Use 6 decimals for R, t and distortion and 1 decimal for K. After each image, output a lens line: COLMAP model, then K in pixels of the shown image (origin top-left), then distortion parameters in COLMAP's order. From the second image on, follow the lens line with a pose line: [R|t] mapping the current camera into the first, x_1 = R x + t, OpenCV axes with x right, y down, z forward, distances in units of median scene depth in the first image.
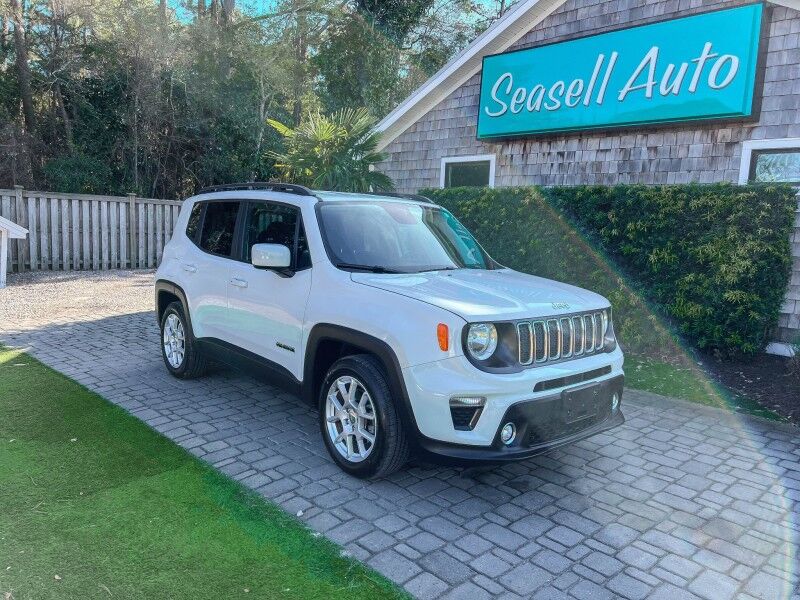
lens RADIAL K [[598.8, 0, 395.7], [0, 598.8, 305.3], [0, 0, 1]] dist [0.039452, -0.040576]
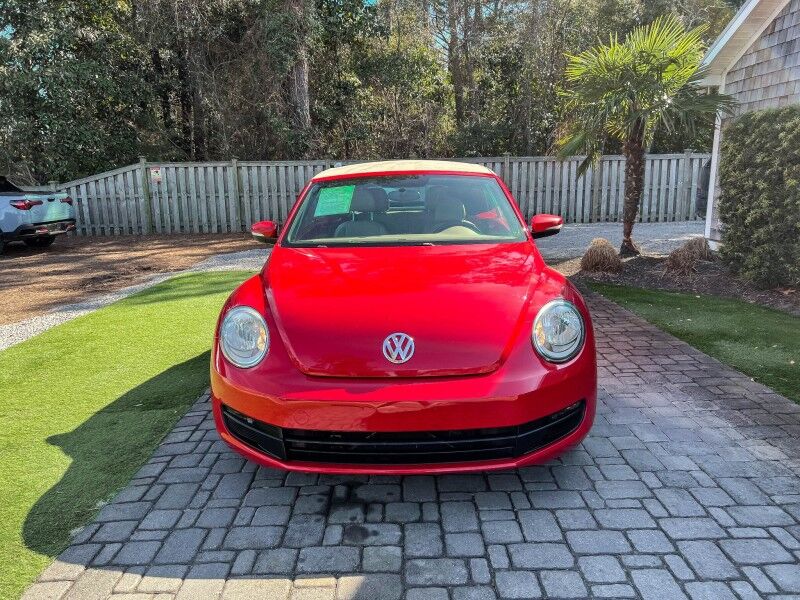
lens RADIAL K [[596.7, 0, 396.9], [0, 596.7, 306.2], [0, 0, 1]] dist [0.042804, -0.046652]
pose [[0.726529, 0.094050, -0.680669, 0.340084], [-0.045632, 0.995006, 0.088776, -0.015266], [0.685619, -0.033438, 0.727192, 0.260014]]
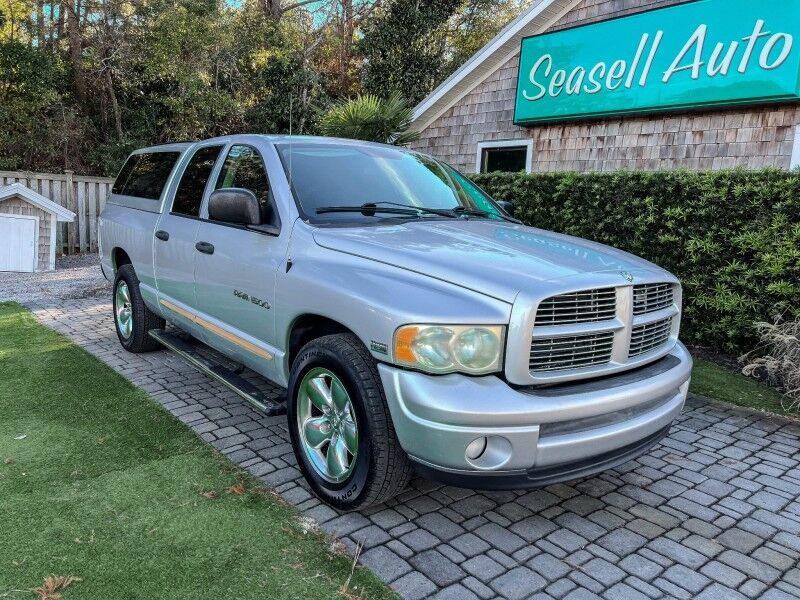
lens RADIAL K [[596.7, 0, 396.9], [0, 596.7, 306.2], [0, 0, 1]] dist [0.042804, -0.046652]
pose [[0.997188, 0.018705, -0.072573, 0.030367], [-0.016843, 0.999515, 0.026179, -0.004199], [0.073027, -0.024883, 0.997019, 0.014250]]
